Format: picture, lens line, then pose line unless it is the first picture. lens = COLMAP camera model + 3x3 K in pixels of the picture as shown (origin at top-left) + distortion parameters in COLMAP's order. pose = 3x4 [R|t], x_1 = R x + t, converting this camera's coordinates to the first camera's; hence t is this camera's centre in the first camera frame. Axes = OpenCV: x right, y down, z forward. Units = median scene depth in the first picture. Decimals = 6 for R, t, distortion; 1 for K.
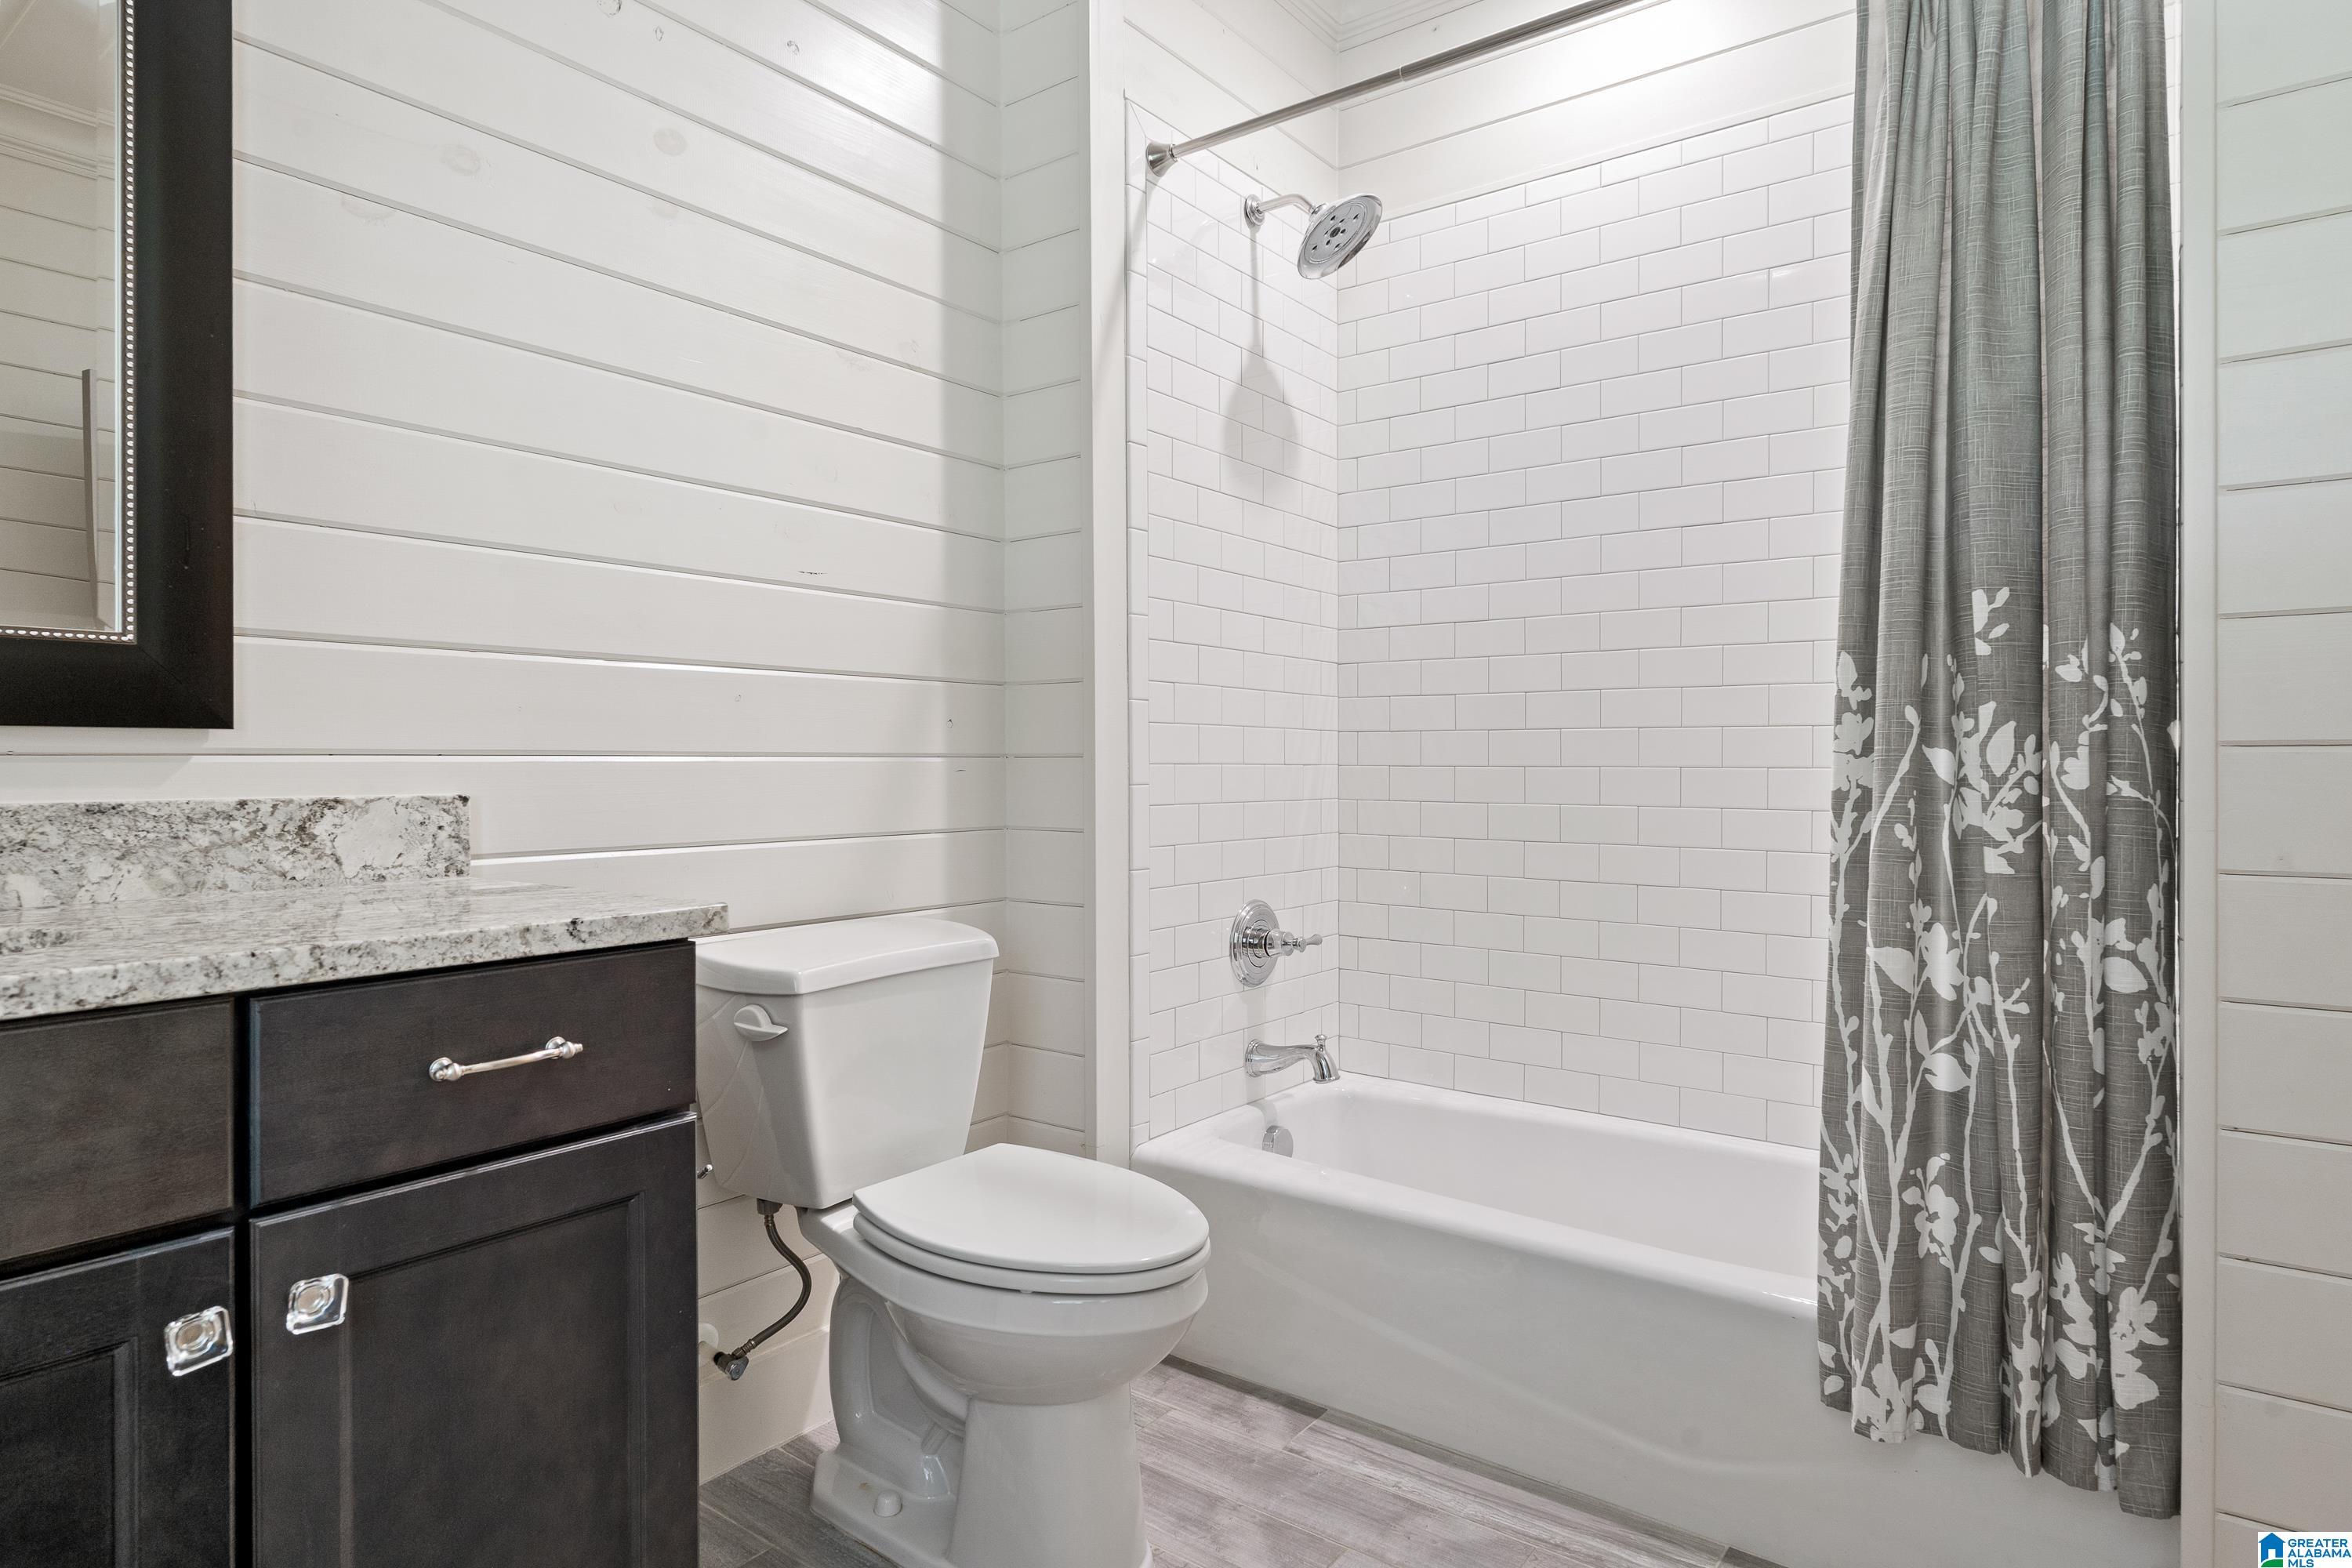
lens RADIAL K [[1323.7, 0, 1176.1], [0, 1323.7, 777.0], [0, 0, 1]] dist [-0.000427, 0.000103]
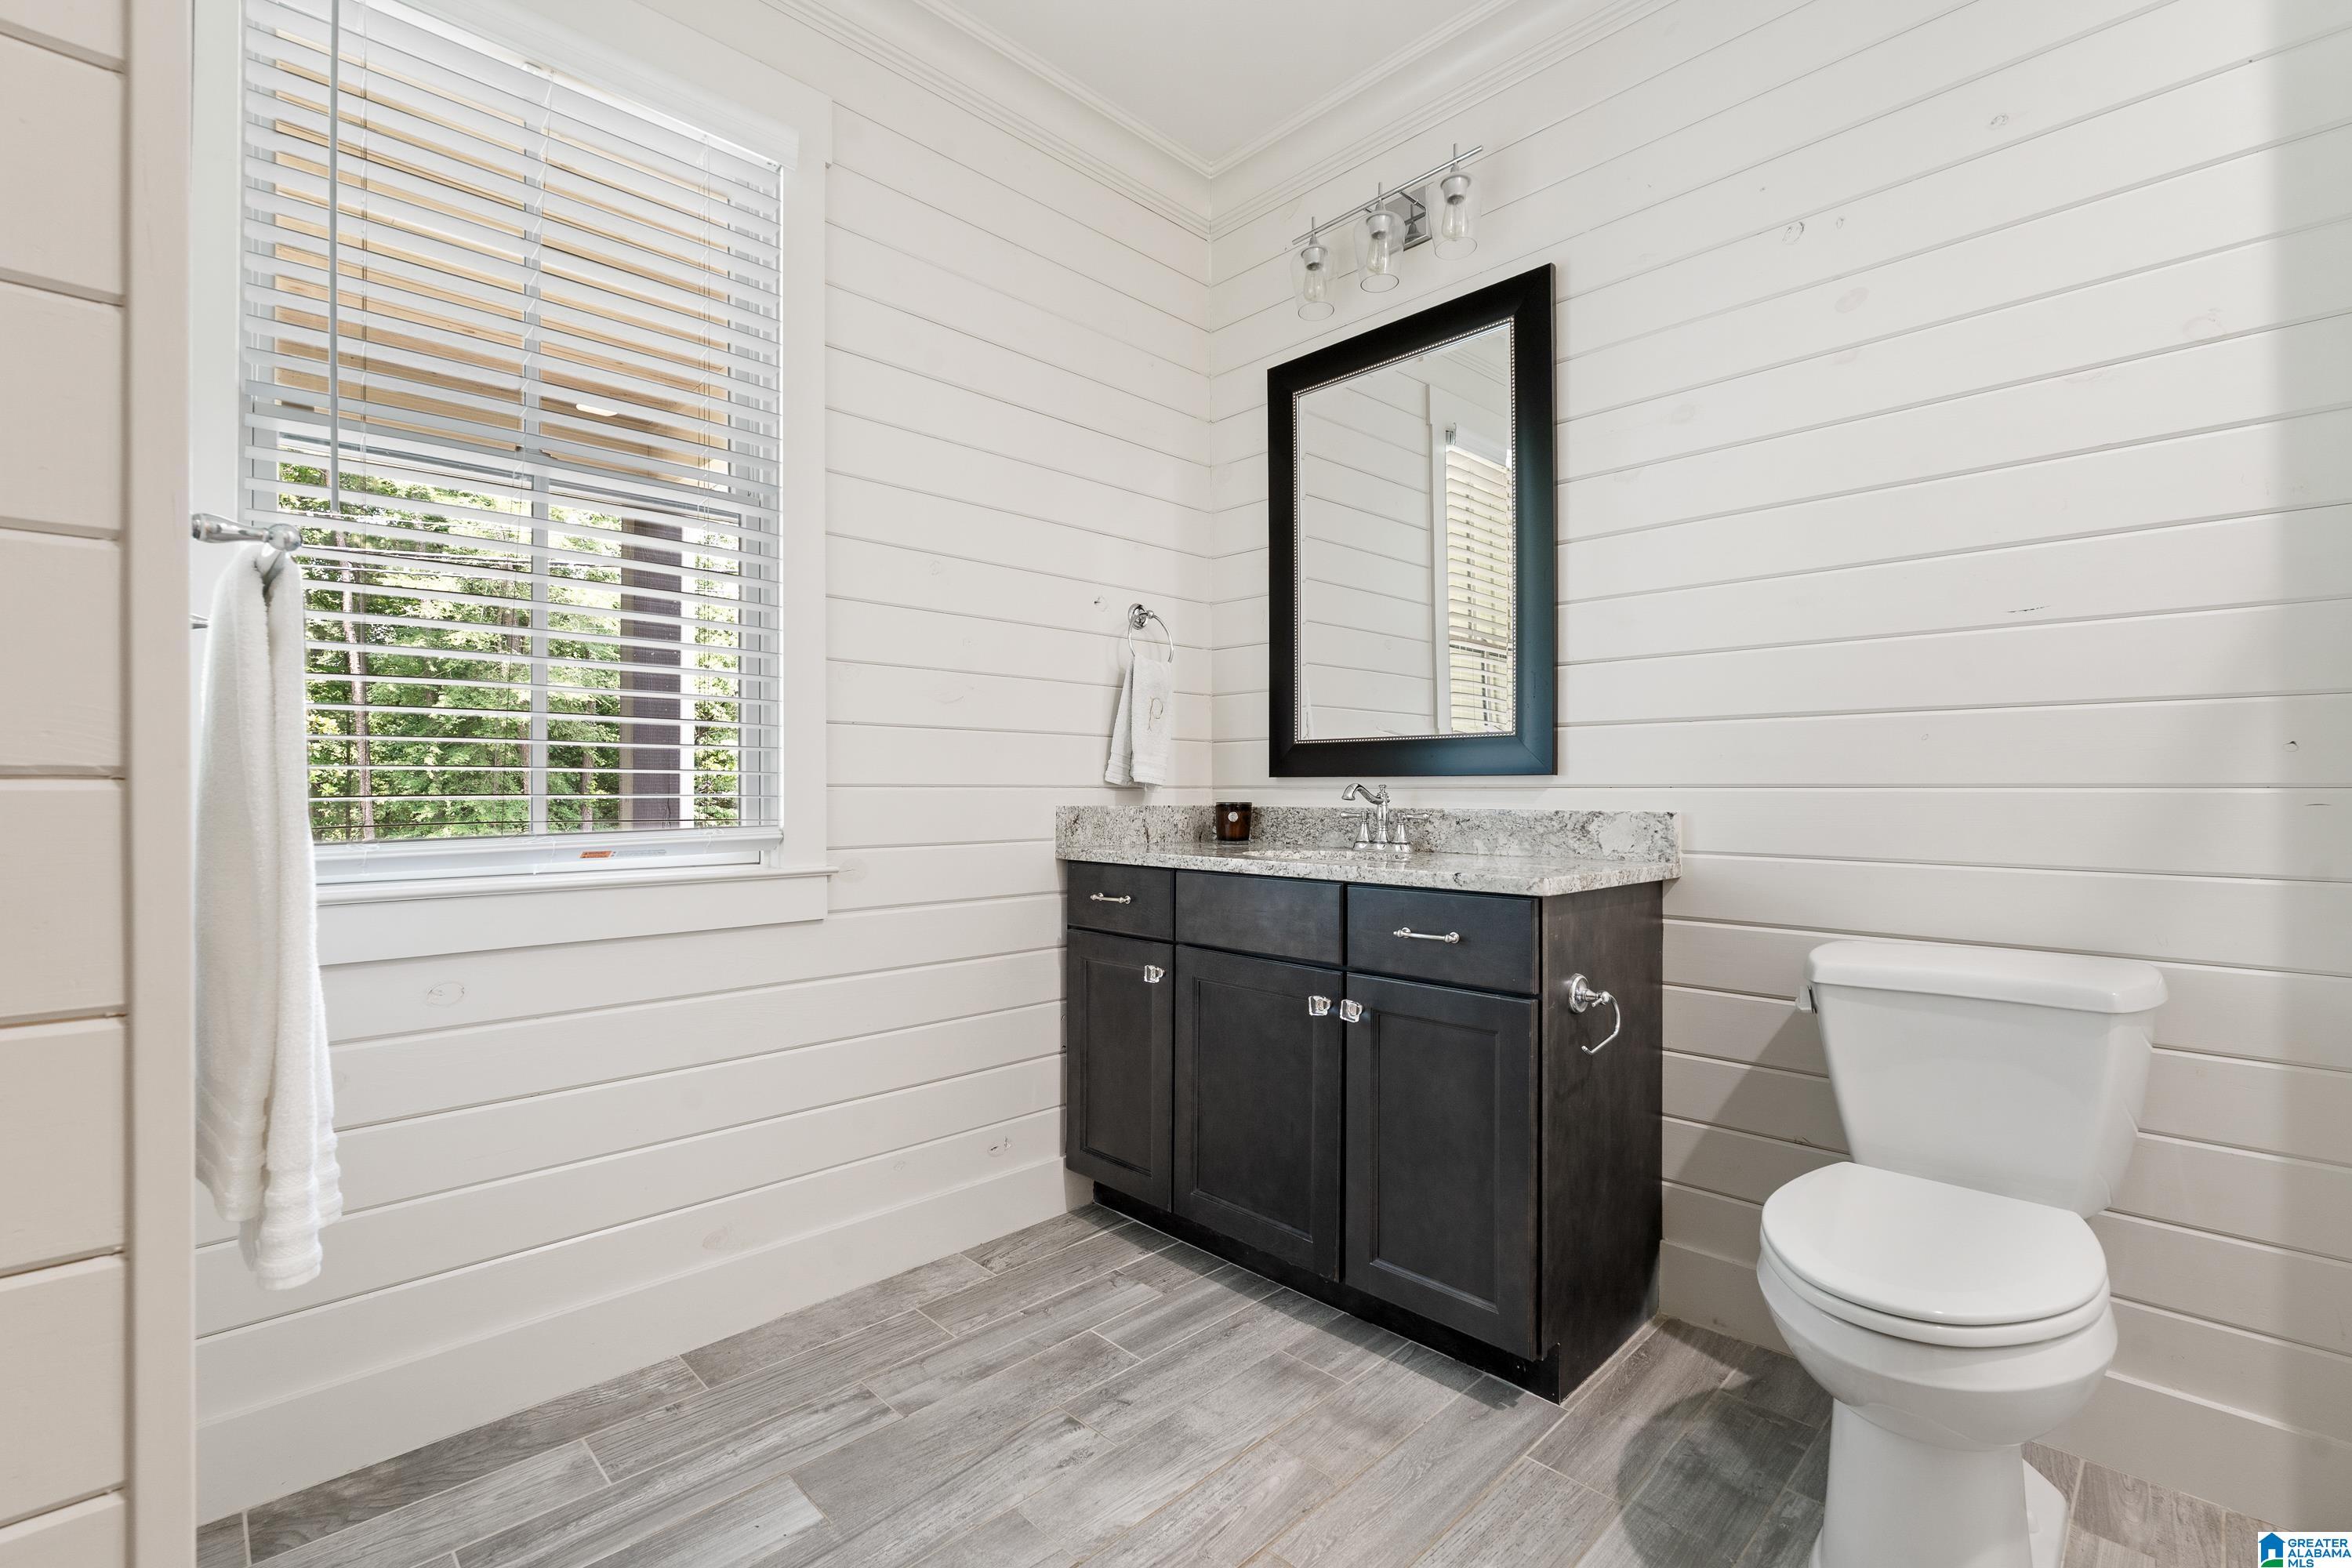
lens RADIAL K [[1059.5, 0, 1180.2], [0, 1059.5, 787.5], [0, 0, 1]] dist [-0.000069, -0.000019]
pose [[-0.162179, -0.003072, -0.986757, 0.970984], [-0.013118, 0.999913, -0.000957, -0.008735], [0.986674, 0.012789, -0.162205, 0.721407]]
